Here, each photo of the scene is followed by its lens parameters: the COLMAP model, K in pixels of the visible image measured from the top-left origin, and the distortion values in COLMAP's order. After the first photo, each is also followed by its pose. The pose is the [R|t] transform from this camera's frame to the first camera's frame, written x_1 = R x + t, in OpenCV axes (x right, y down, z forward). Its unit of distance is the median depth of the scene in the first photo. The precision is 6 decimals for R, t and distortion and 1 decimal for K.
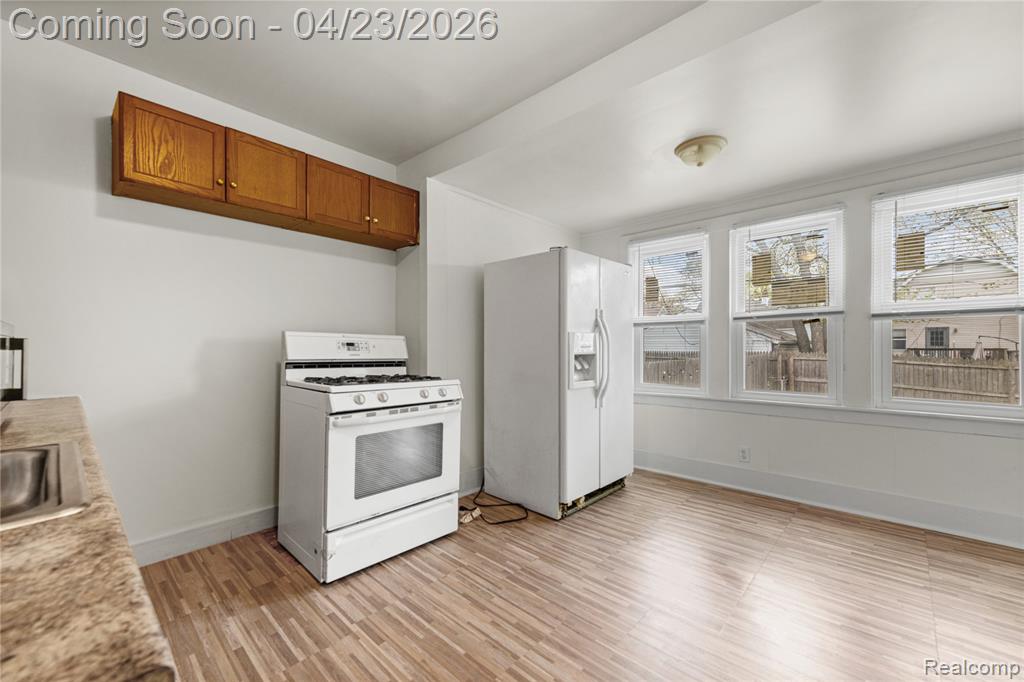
lens RADIAL K [[414.2, 0, 519.2], [0, 414.2, 346.5], [0, 0, 1]] dist [0.012095, -0.001027]
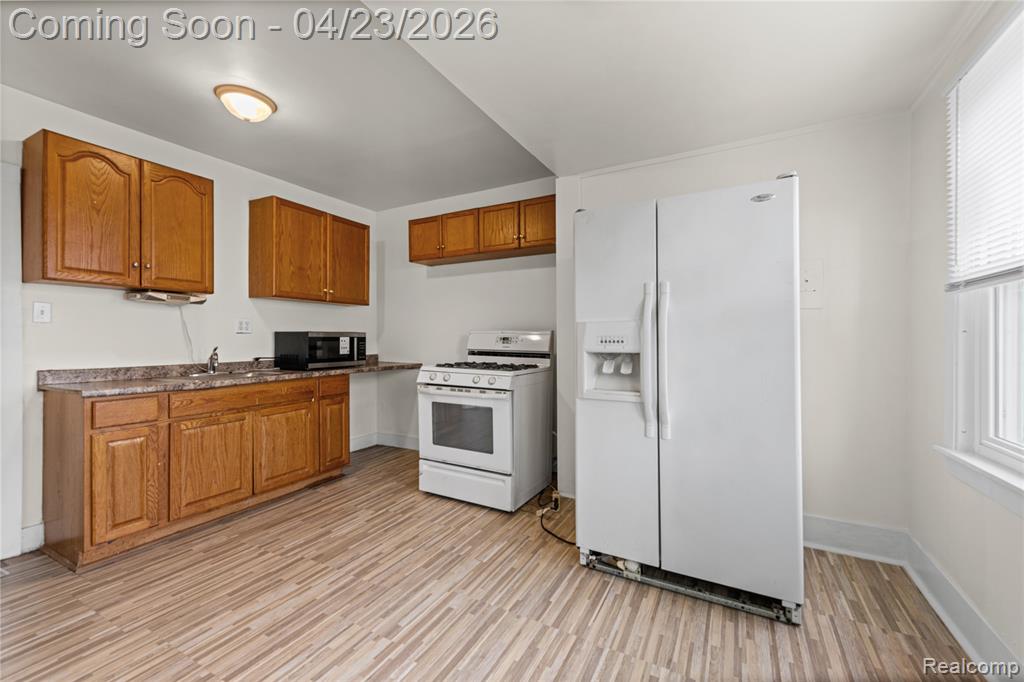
lens RADIAL K [[414.2, 0, 515.4], [0, 414.2, 337.8], [0, 0, 1]] dist [0.012095, -0.001027]
pose [[0.231077, -0.003476, -0.972929, 0.967027], [0.003081, 0.999991, -0.002840, -0.004263], [0.972931, -0.002341, 0.231085, 0.826724]]
